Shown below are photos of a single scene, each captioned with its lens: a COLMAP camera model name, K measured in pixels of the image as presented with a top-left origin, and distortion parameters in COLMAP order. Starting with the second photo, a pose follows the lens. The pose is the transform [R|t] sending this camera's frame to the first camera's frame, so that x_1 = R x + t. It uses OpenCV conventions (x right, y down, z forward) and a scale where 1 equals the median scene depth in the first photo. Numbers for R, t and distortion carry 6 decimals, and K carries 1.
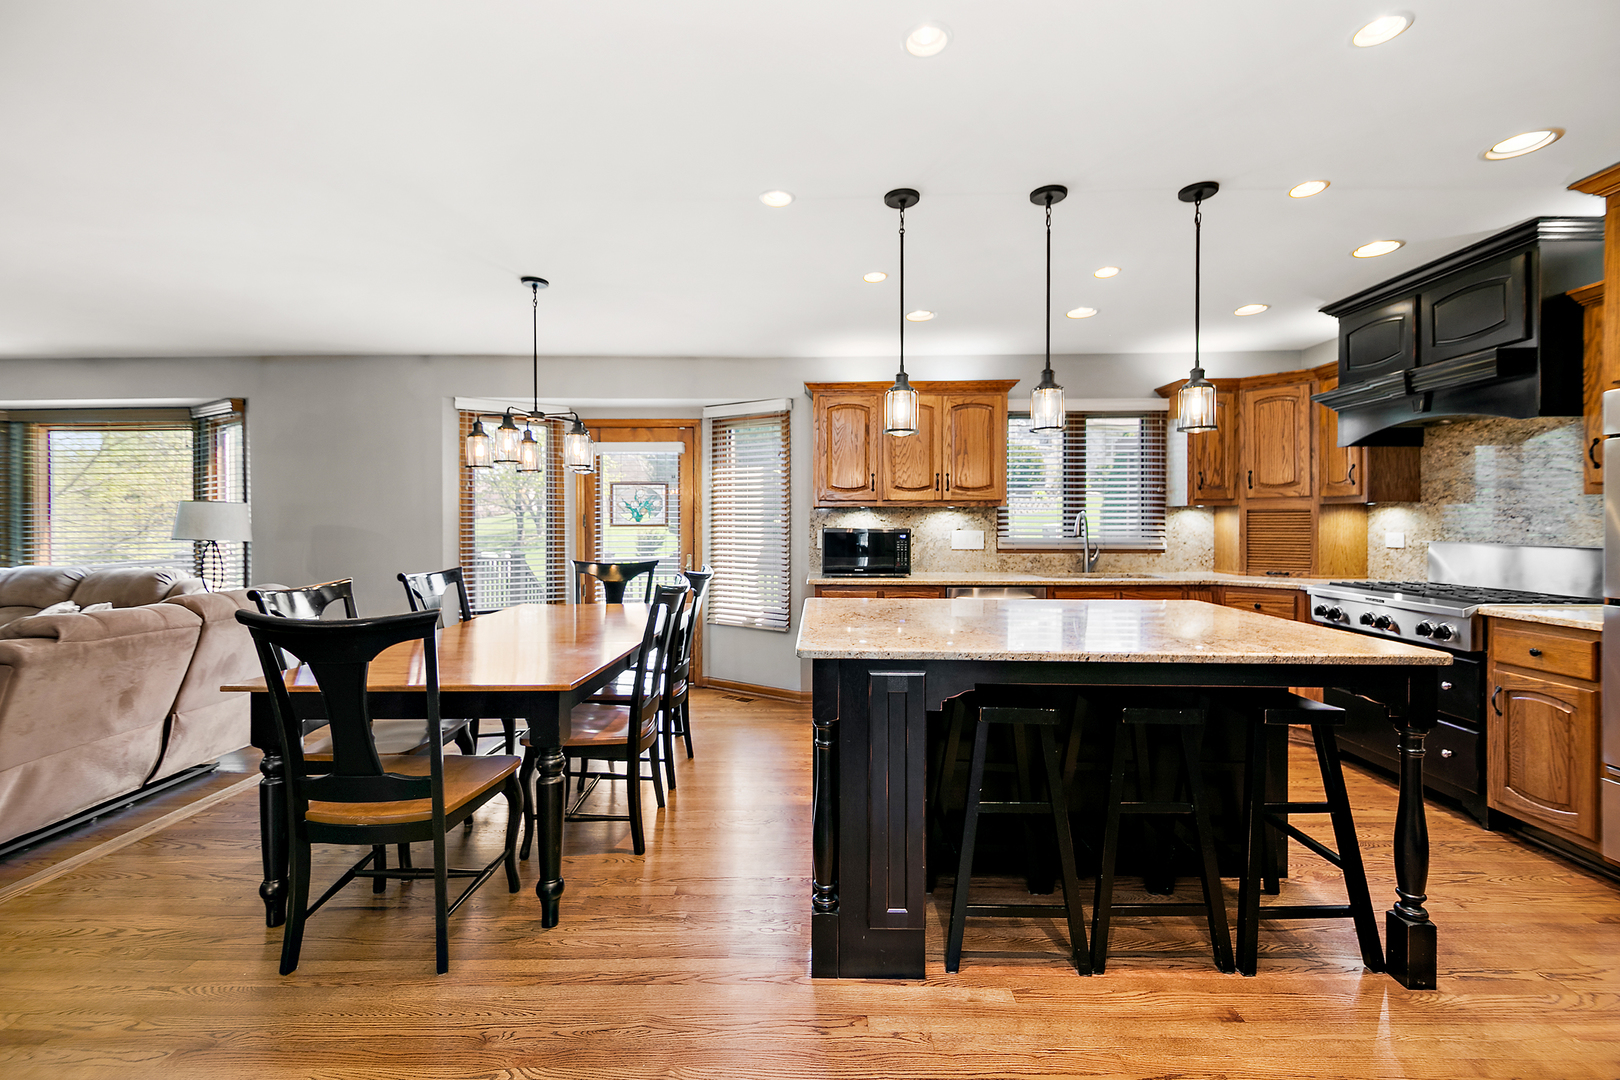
lens RADIAL K [[695.1, 0, 808.2], [0, 695.1, 526.4], [0, 0, 1]] dist [0.022687, -0.010285]
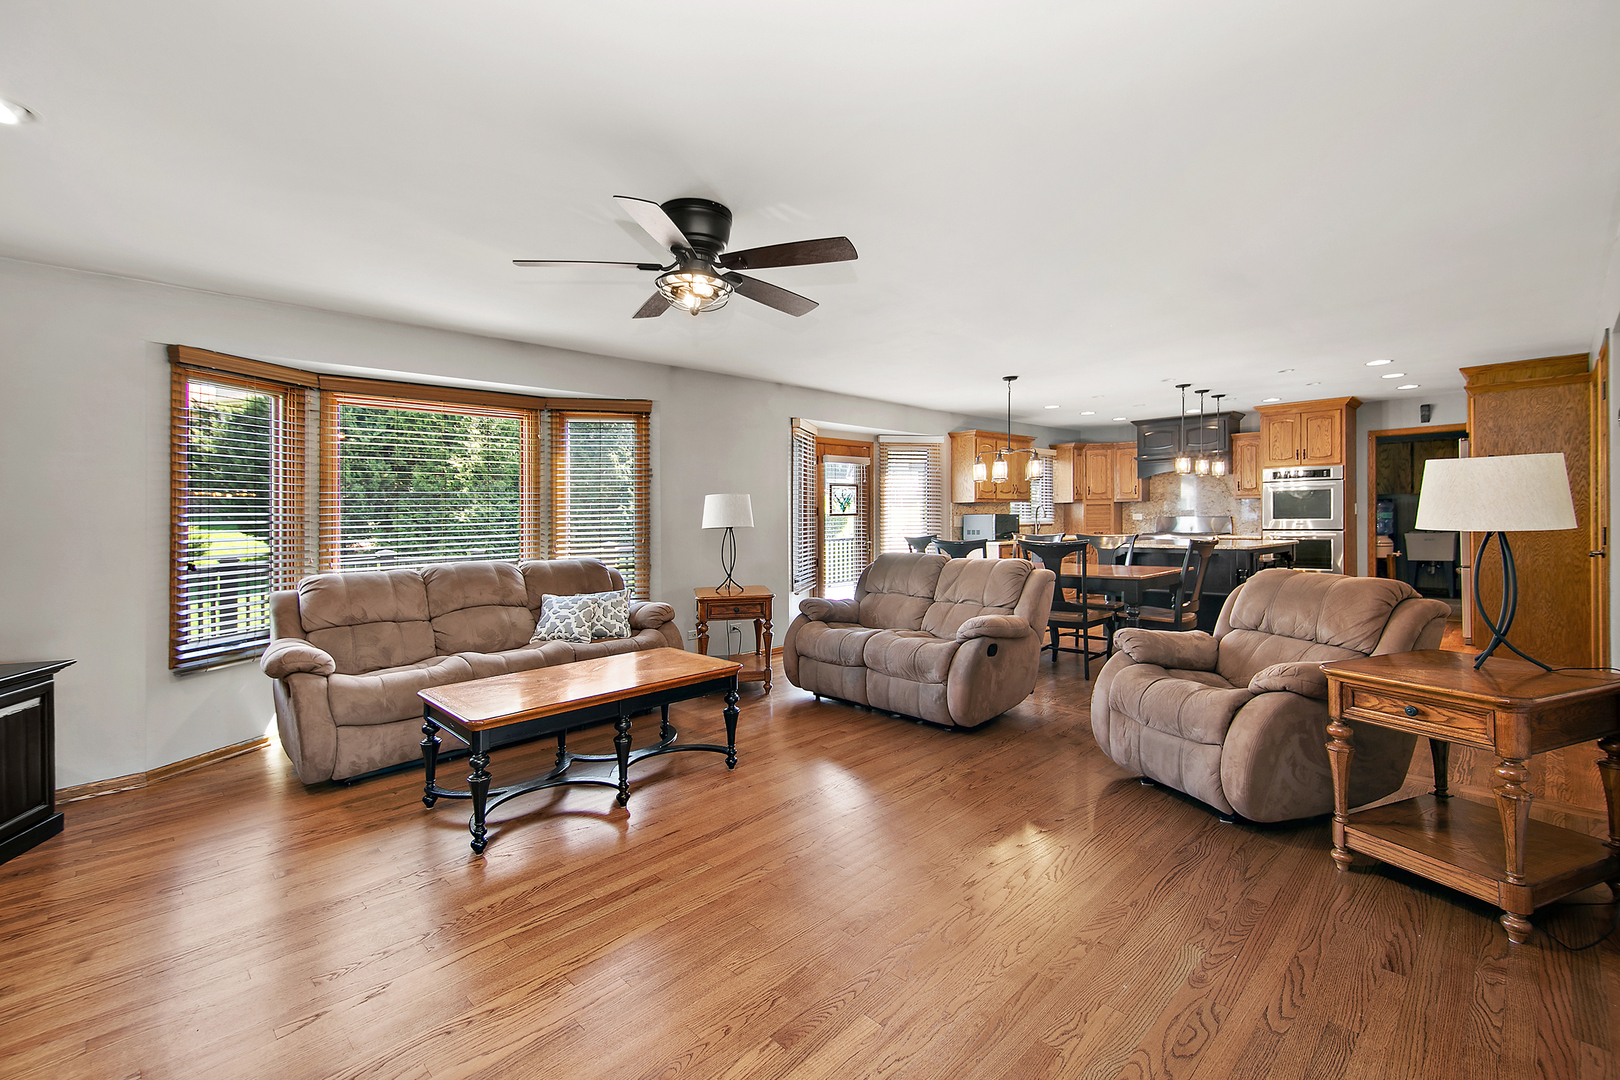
lens RADIAL K [[704.9, 0, 809.5], [0, 704.9, 519.4], [0, 0, 1]] dist [0.047734, -0.014998]
pose [[0.703856, -0.011514, 0.710250, -1.557445], [0.019028, 0.999815, -0.002649, 0.012072], [-0.710088, 0.015379, 0.703945, 0.055091]]
